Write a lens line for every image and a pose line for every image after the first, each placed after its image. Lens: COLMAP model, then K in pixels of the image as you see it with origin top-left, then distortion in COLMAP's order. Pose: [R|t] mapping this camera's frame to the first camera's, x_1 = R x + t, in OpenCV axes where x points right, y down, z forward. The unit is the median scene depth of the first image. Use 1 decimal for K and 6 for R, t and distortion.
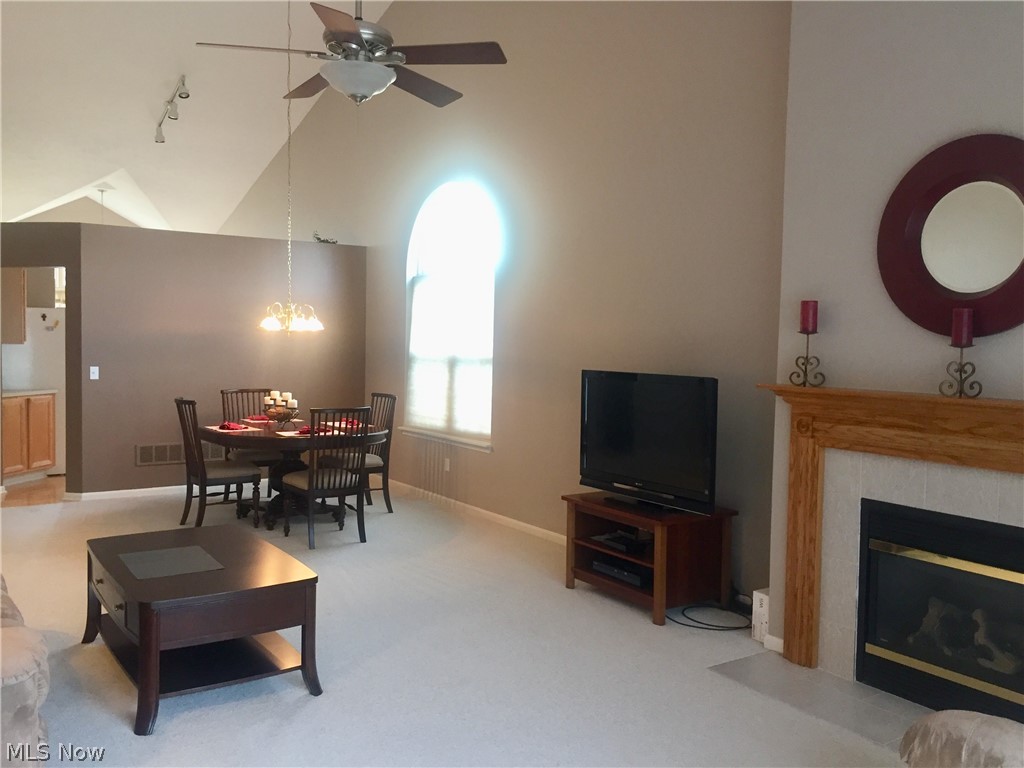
lens RADIAL K [[873.8, 0, 512.5], [0, 873.8, 386.0], [0, 0, 1]] dist [0.071576, -0.108623]
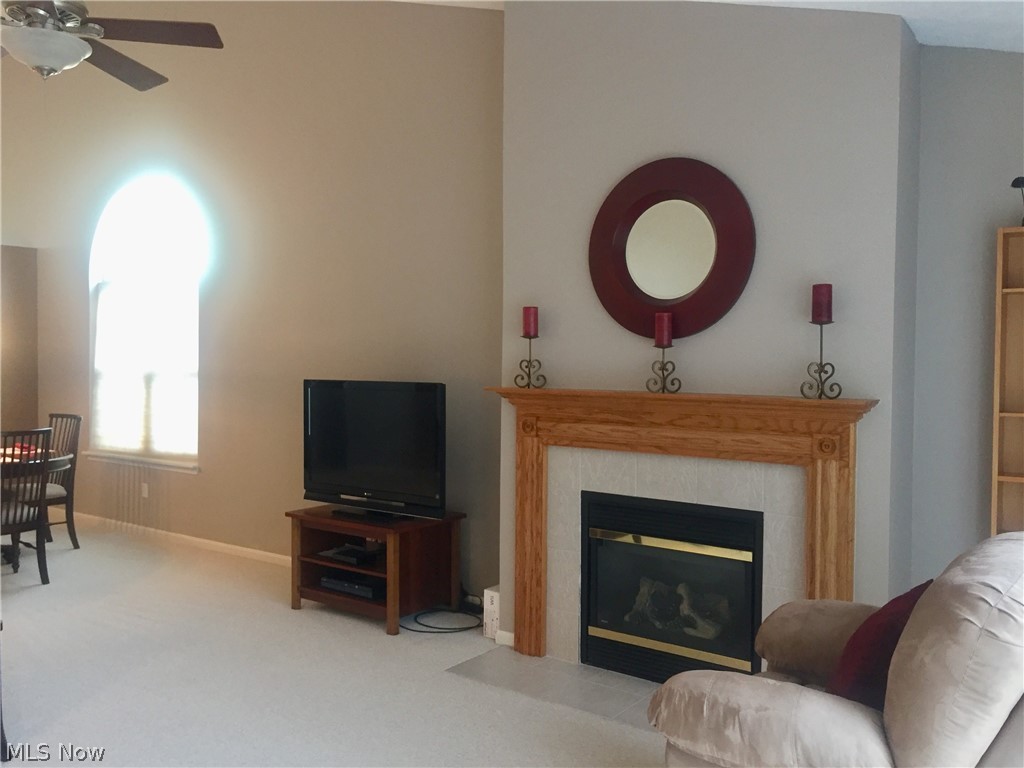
lens RADIAL K [[873.8, 0, 512.5], [0, 873.8, 386.0], [0, 0, 1]] dist [0.071576, -0.108623]
pose [[0.942647, -0.022350, 0.333044, -0.033648], [0.029093, 0.999460, -0.015274, 0.013066], [-0.332522, 0.024088, 0.942788, 0.019814]]
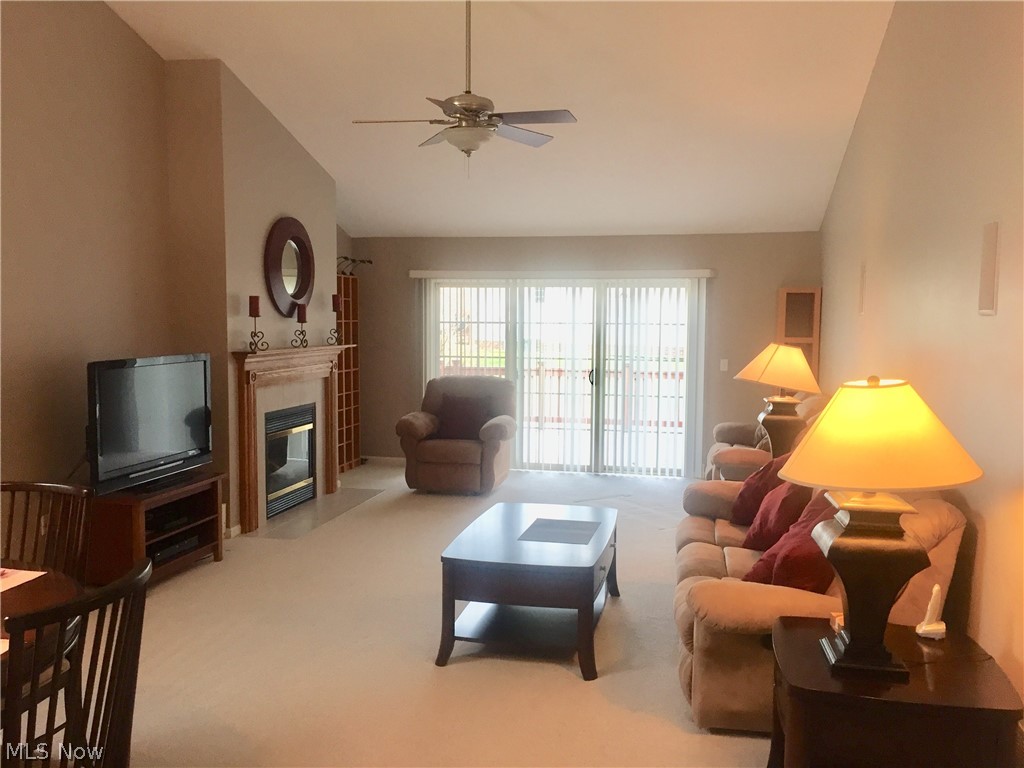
lens RADIAL K [[873.8, 0, 512.5], [0, 873.8, 386.0], [0, 0, 1]] dist [0.071576, -0.108623]
pose [[-0.701551, -0.078657, 0.708265, -1.086479], [0.019828, 0.991350, 0.129735, -0.129807], [-0.712344, 0.105060, -0.693923, 1.745819]]
